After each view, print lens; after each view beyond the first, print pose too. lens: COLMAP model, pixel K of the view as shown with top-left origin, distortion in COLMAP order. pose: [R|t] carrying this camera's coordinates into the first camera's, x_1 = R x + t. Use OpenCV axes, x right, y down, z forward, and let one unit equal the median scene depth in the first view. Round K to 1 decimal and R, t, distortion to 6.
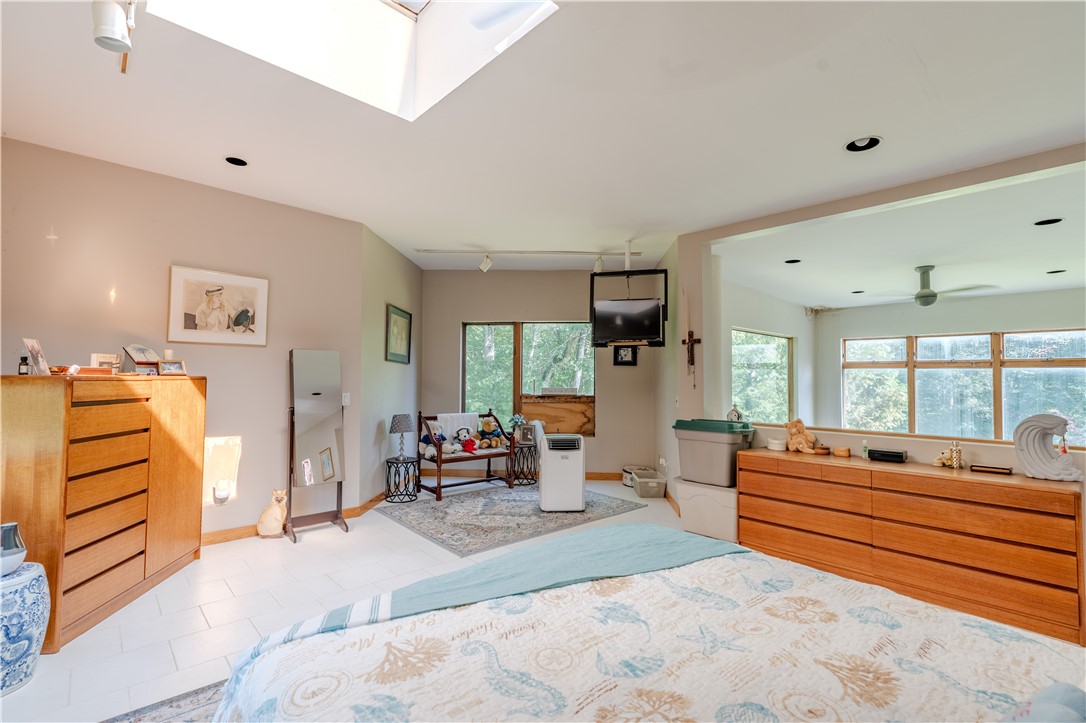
lens RADIAL K [[490.8, 0, 543.0], [0, 490.8, 358.8], [0, 0, 1]] dist [-0.012763, 0.013039]
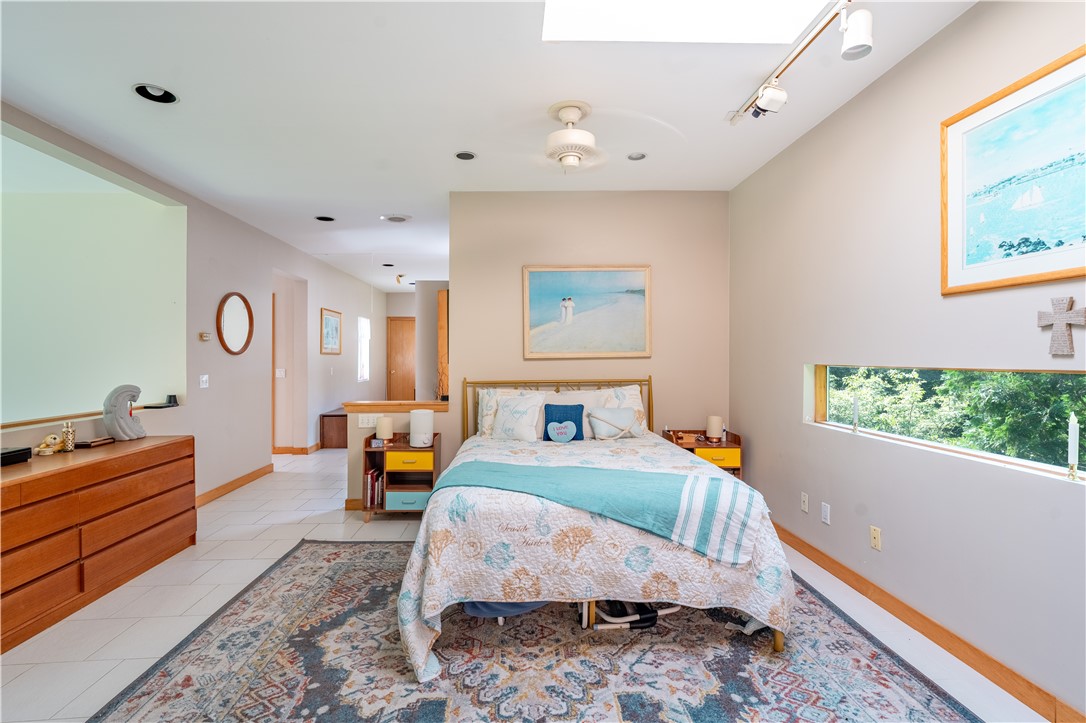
lens RADIAL K [[499.4, 0, 536.5], [0, 499.4, 357.9], [0, 0, 1]] dist [-0.012544, 0.014050]
pose [[-0.769571, -0.008042, 0.638511, -0.256291], [-0.029332, 0.999310, -0.022768, 0.024431], [-0.637887, -0.036250, -0.769276, 0.671693]]
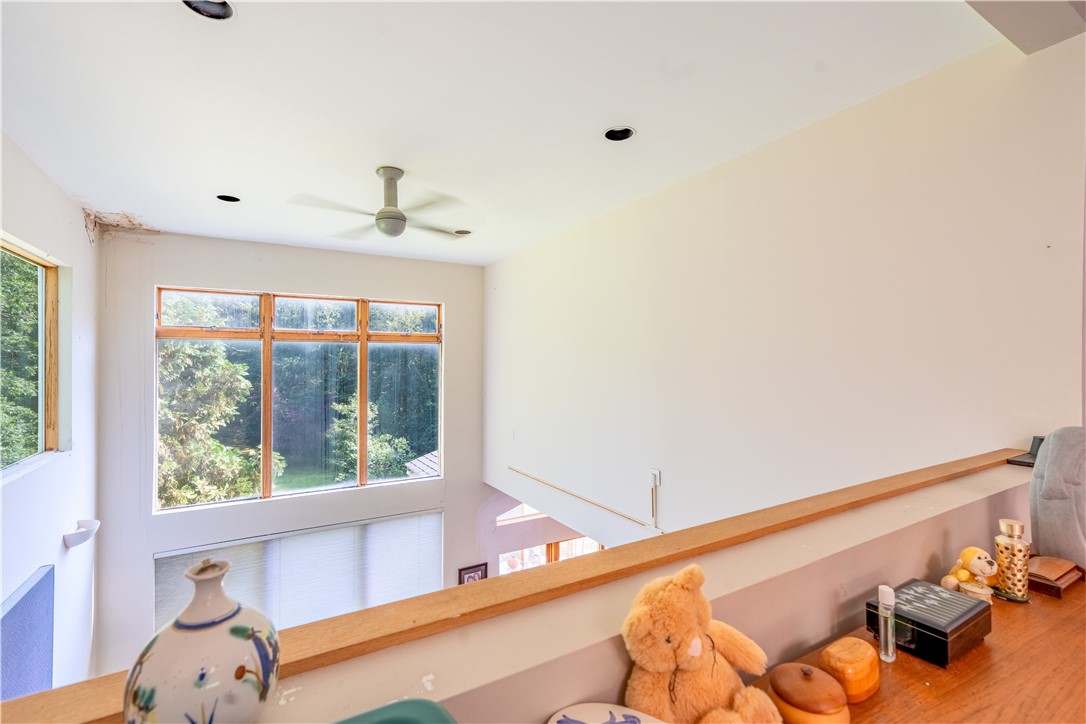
lens RADIAL K [[490.8, 0, 543.0], [0, 490.8, 359.3], [0, 0, 1]] dist [-0.012763, 0.013039]
pose [[0.200892, -0.009556, 0.979567, 0.240016], [-0.036742, 0.999175, 0.017282, 0.029574], [-0.978924, -0.039463, 0.200375, 0.736161]]
